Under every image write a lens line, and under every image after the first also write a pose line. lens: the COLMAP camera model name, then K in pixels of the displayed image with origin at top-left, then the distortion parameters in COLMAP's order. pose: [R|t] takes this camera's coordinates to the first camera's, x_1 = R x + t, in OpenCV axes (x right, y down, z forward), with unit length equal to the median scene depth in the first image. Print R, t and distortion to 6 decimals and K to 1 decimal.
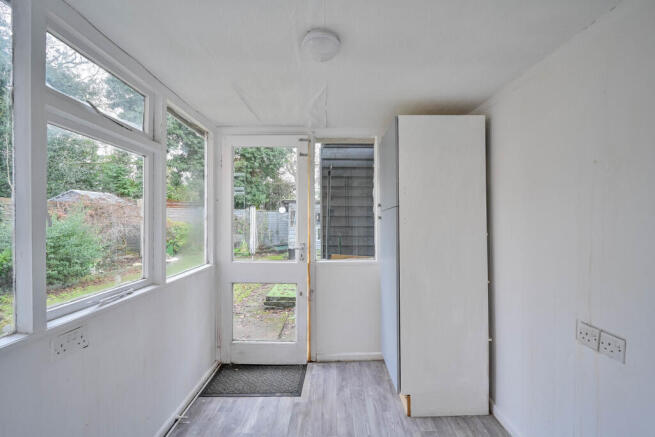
lens RADIAL K [[262.0, 0, 330.4], [0, 262.0, 221.9], [0, 0, 1]] dist [0.001585, 0.000103]
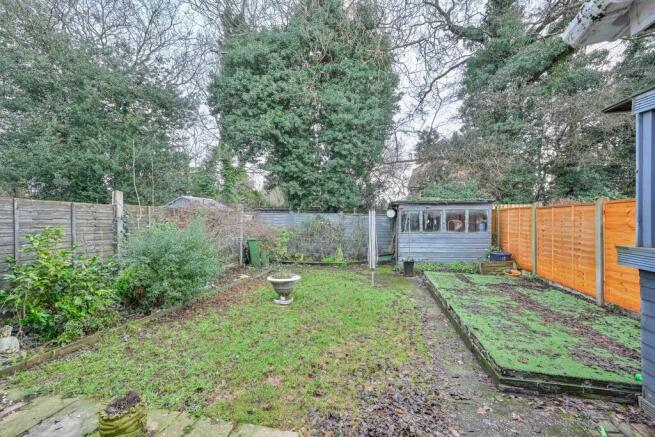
lens RADIAL K [[262.0, 0, 324.1], [0, 262.0, 217.0], [0, 0, 1]] dist [0.001585, 0.000103]
pose [[0.972131, -0.012153, -0.234123, -0.193905], [0.005068, 0.999511, -0.030840, -0.009641], [0.234384, 0.028794, 0.971718, 0.141484]]
